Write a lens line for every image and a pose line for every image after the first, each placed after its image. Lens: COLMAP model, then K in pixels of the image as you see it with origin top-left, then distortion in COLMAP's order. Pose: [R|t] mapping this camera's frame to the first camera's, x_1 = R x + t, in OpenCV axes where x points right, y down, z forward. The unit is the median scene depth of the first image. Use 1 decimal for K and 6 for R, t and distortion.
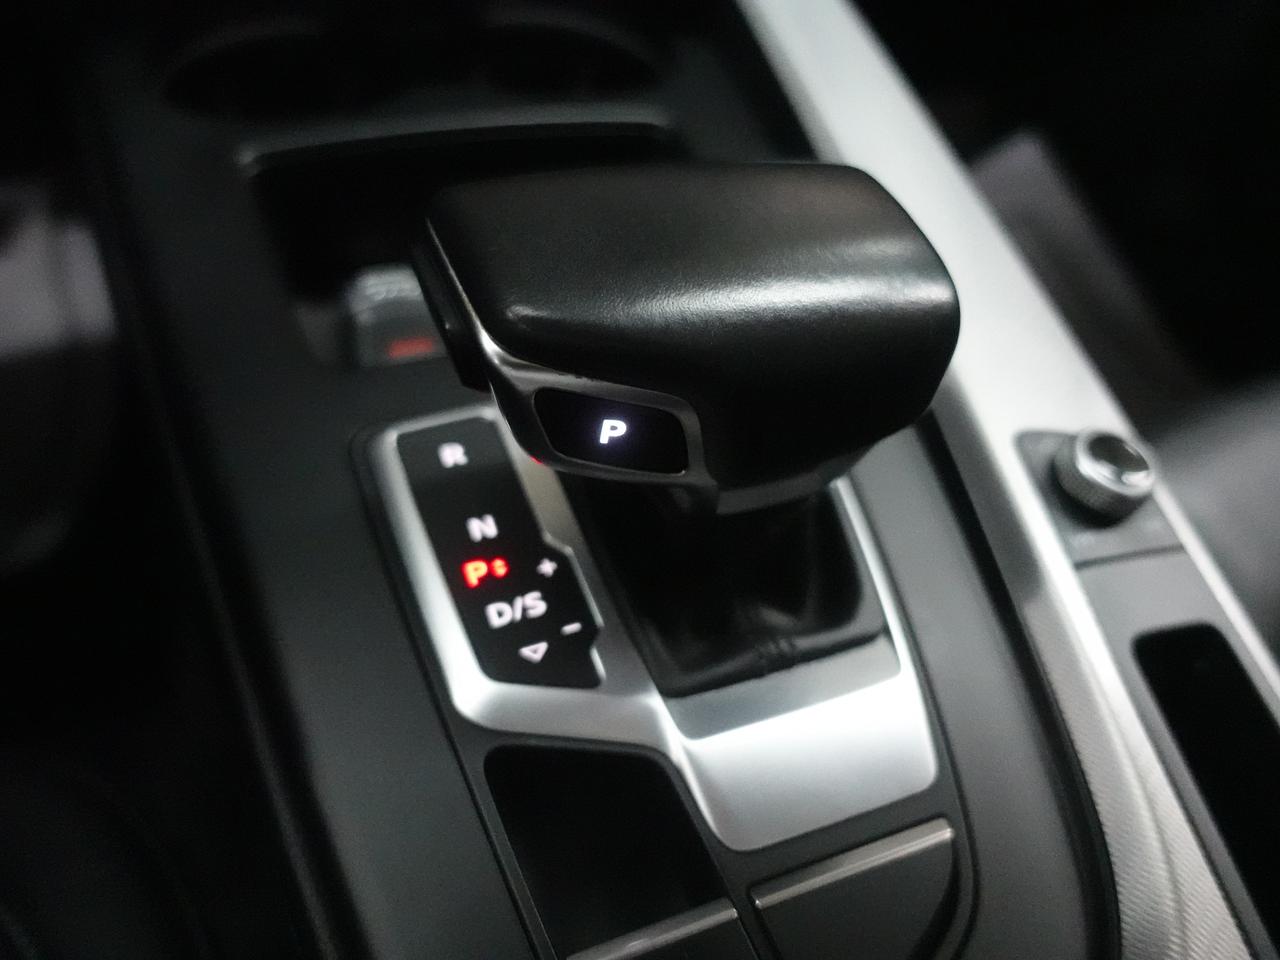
lens RADIAL K [[957.9, 0, 640.0], [0, 957.9, 480.0], [0, 0, 1]] dist [-0.021268, -0.000669]
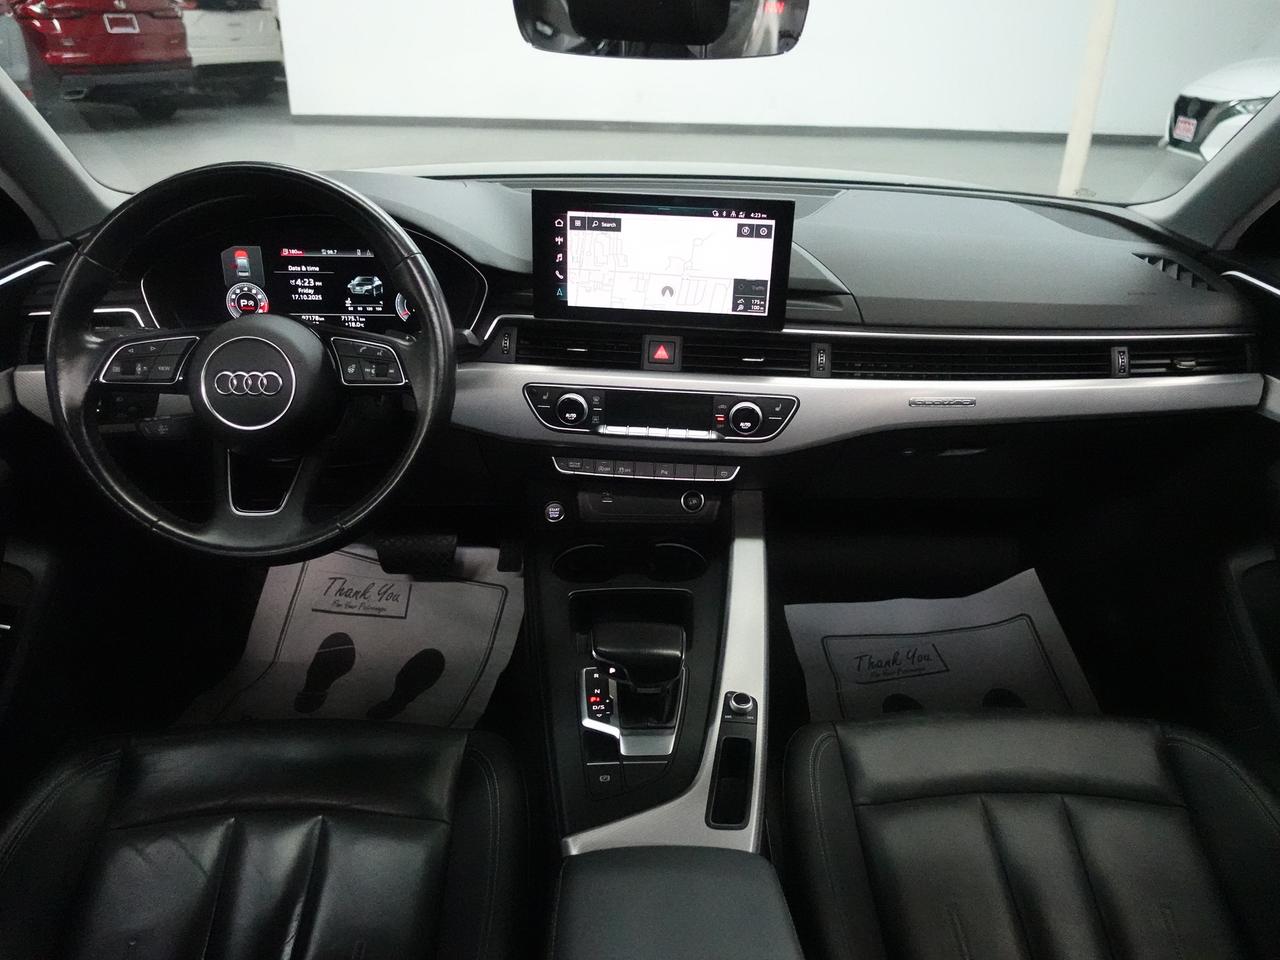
lens RADIAL K [[957.9, 0, 640.0], [0, 957.9, 480.0], [0, 0, 1]] dist [-0.021268, -0.000669]
pose [[0.945759, 0.077638, -0.315455, 1.480284], [-0.169278, 0.946556, -0.274548, 0.333246], [0.277280, 0.313056, 0.908357, -3.638429]]
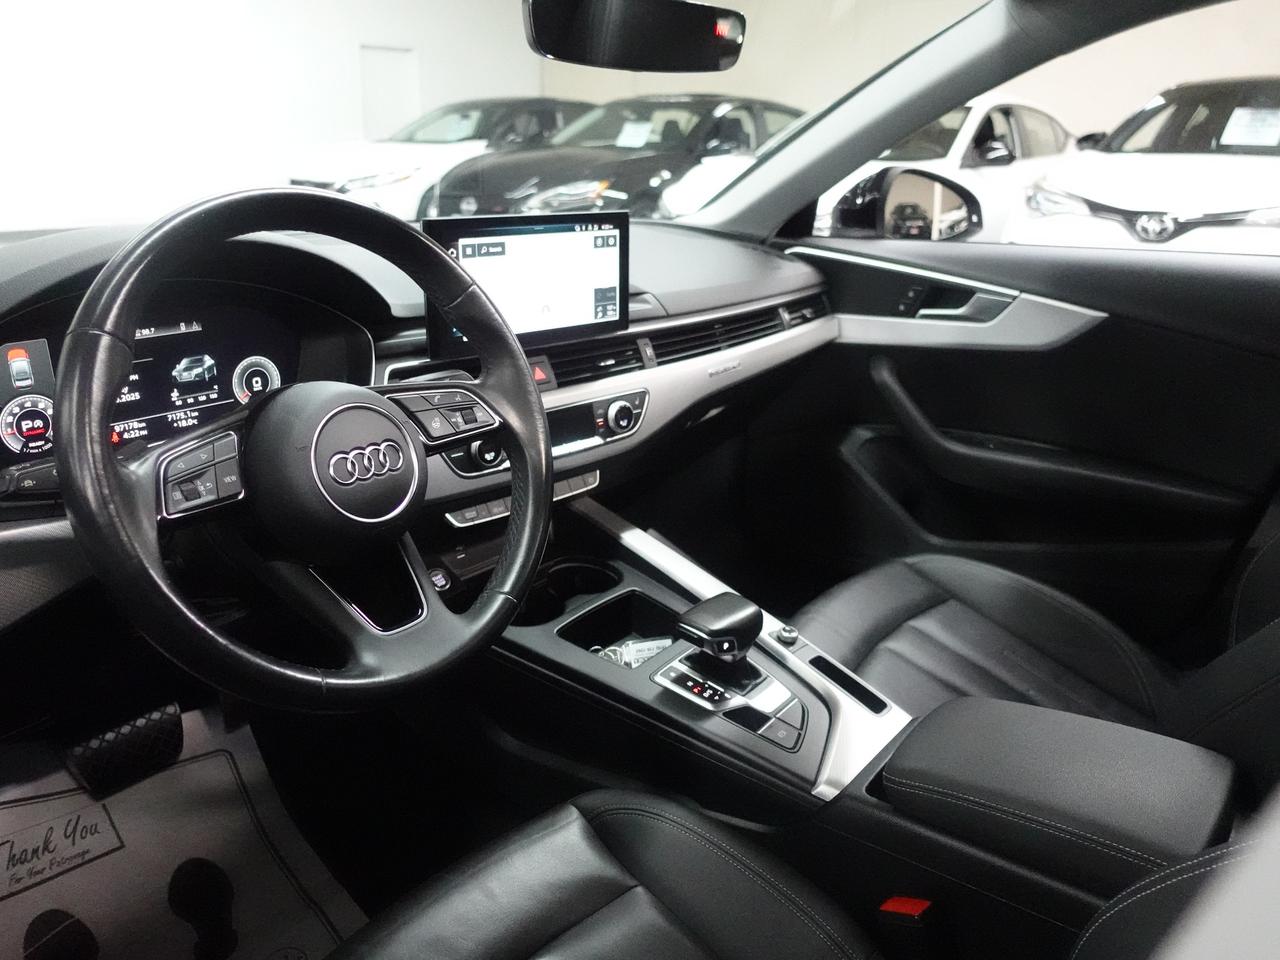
lens RADIAL K [[957.9, 0, 640.0], [0, 957.9, 480.0], [0, 0, 1]] dist [-0.021268, -0.000669]
pose [[0.859944, -0.236578, 0.452247, -2.359670], [0.383076, 0.884704, -0.265614, 0.332531], [-0.337266, 0.401658, 0.851424, -3.464257]]
